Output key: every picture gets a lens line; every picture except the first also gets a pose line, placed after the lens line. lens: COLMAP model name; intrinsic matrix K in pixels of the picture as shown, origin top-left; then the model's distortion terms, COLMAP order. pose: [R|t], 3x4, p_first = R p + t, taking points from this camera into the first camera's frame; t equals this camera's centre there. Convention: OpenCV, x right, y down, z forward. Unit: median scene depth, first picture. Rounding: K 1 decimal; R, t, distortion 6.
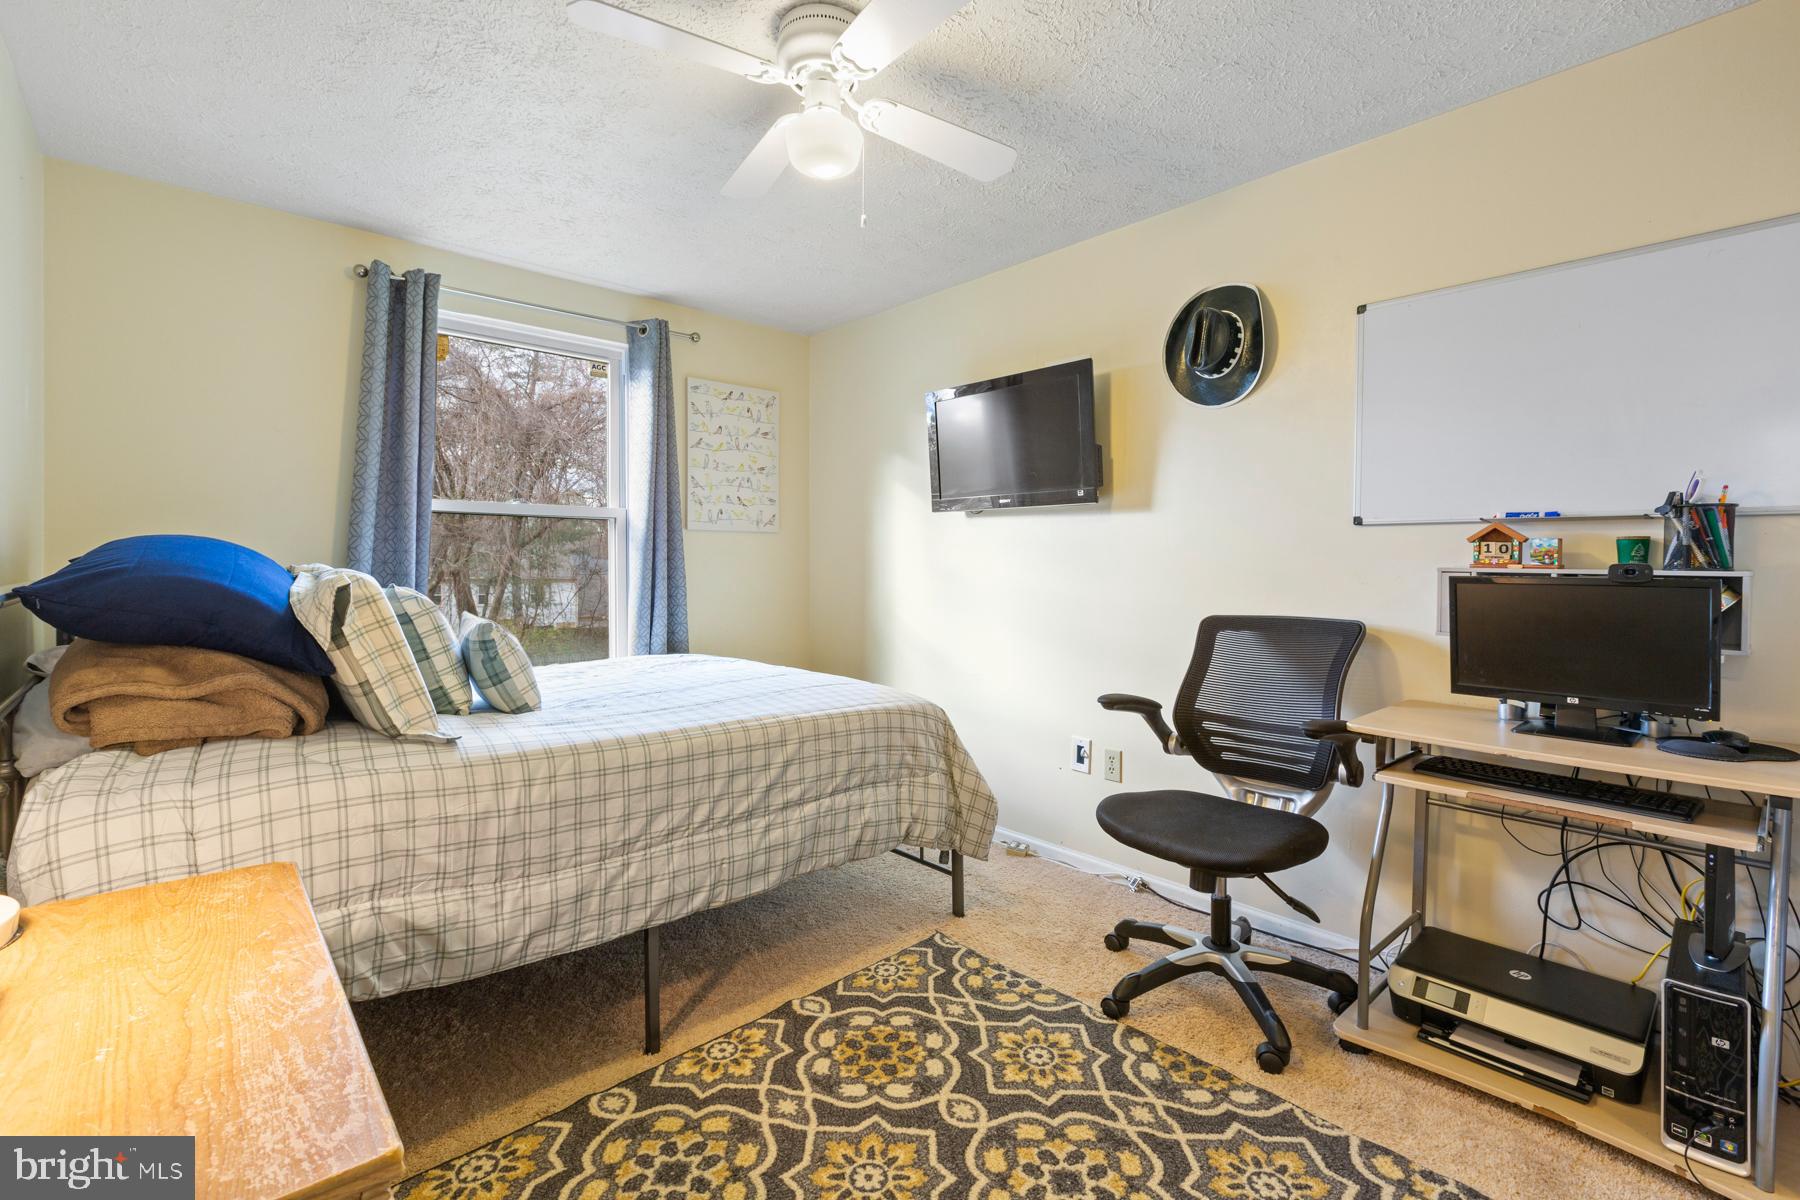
lens RADIAL K [[803.9, 0, 906.8], [0, 803.9, 579.1], [0, 0, 1]] dist [-0.001040, -0.000052]
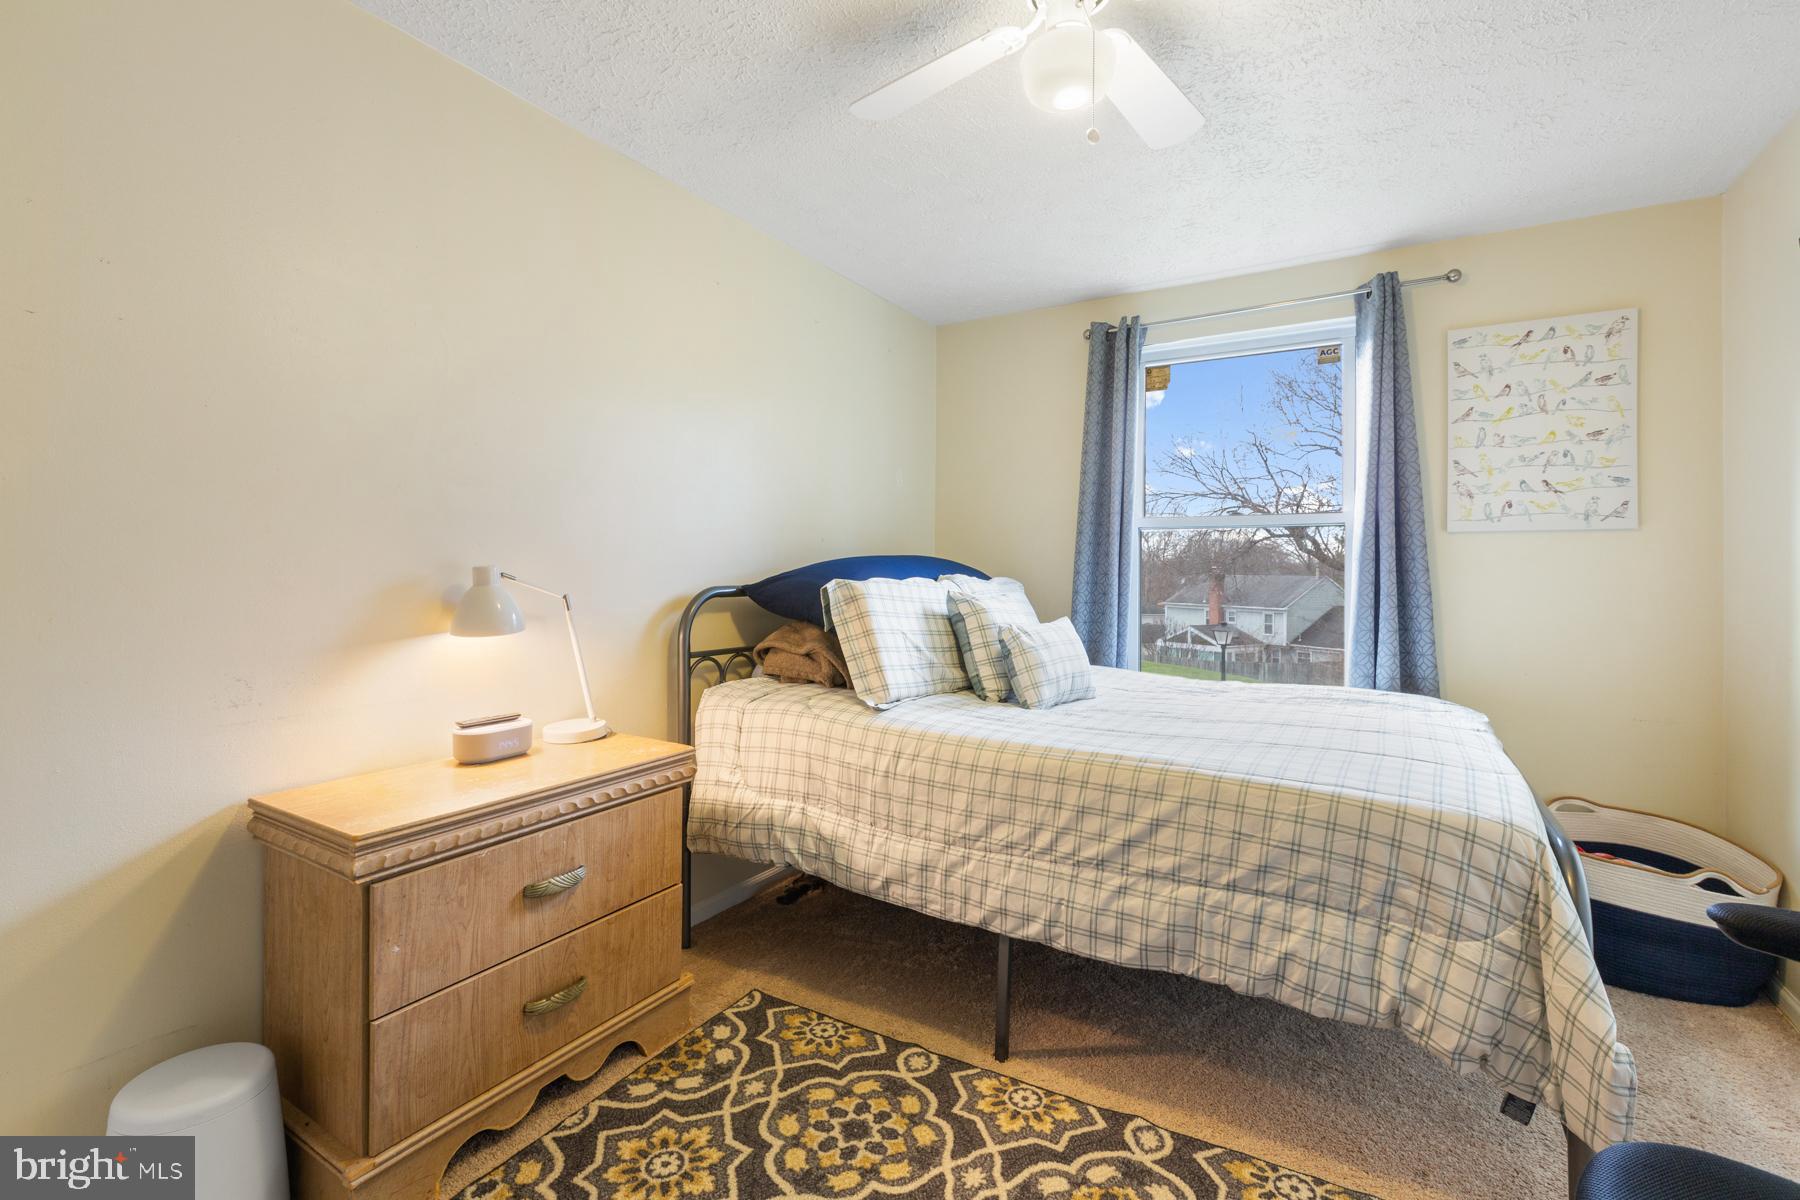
lens RADIAL K [[792.8, 0, 898.3], [0, 792.8, 590.5], [0, 0, 1]] dist [-0.018711, -0.000532]
pose [[0.278999, 0.014156, -0.960187, 0.563939], [-0.024747, 0.999665, 0.007547, 0.001249], [0.959973, 0.021656, 0.279256, 0.572309]]
